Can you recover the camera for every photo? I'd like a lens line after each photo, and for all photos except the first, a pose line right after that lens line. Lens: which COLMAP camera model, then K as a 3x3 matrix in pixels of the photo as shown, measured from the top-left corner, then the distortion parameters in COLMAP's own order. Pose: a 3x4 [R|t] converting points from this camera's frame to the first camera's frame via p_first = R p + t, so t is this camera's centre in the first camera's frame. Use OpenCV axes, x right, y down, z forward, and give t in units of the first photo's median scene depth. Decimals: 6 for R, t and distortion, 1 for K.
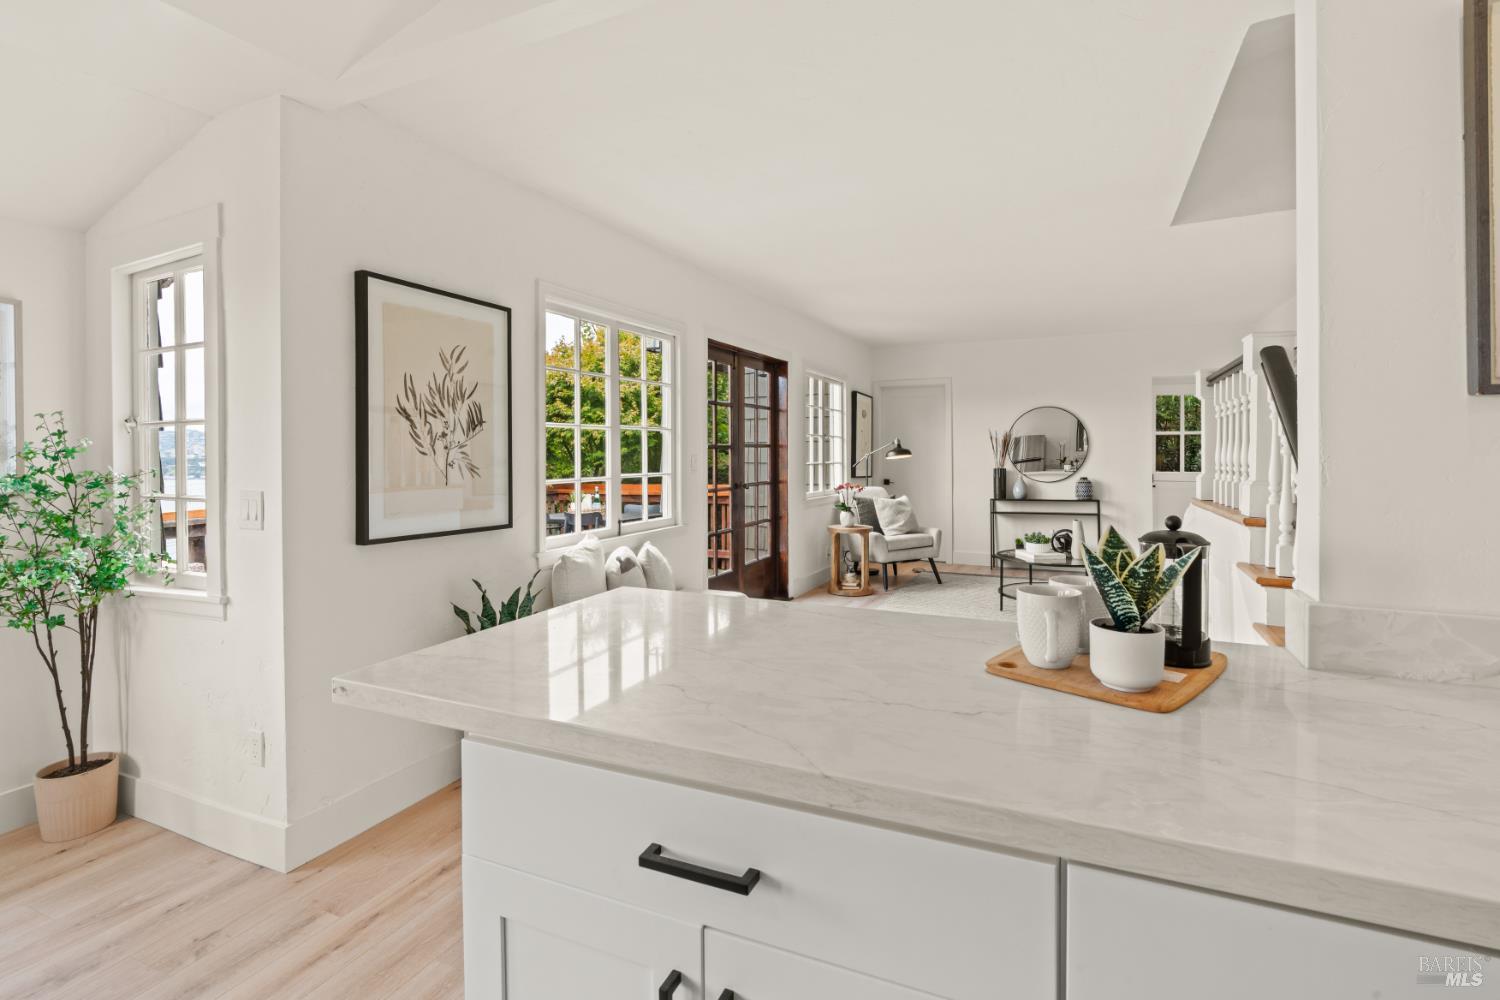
lens RADIAL K [[706.5, 0, 752.1], [0, 706.5, 460.7], [0, 0, 1]] dist [-0.004393, 0.000391]
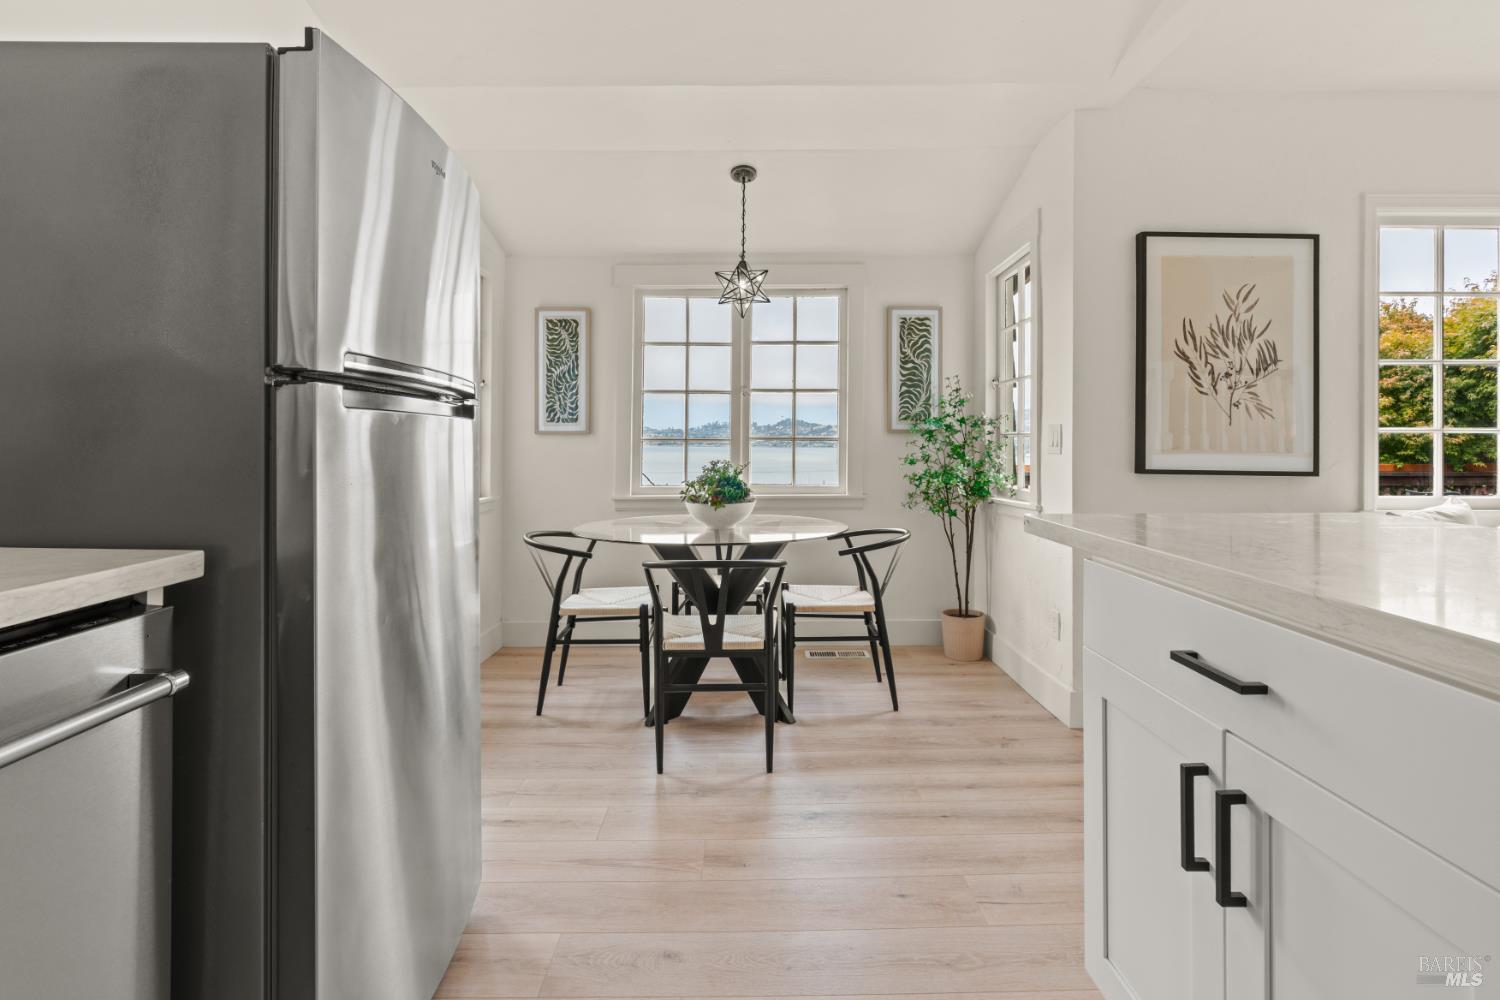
lens RADIAL K [[709.2, 0, 751.4], [0, 709.2, 433.1], [0, 0, 1]] dist [0.000569, 0.000402]
pose [[0.430504, 0.003282, -0.902583, 0.197491], [-0.017157, 0.999842, -0.004548, 0.066141], [0.902426, 0.017443, 0.430492, -0.054428]]
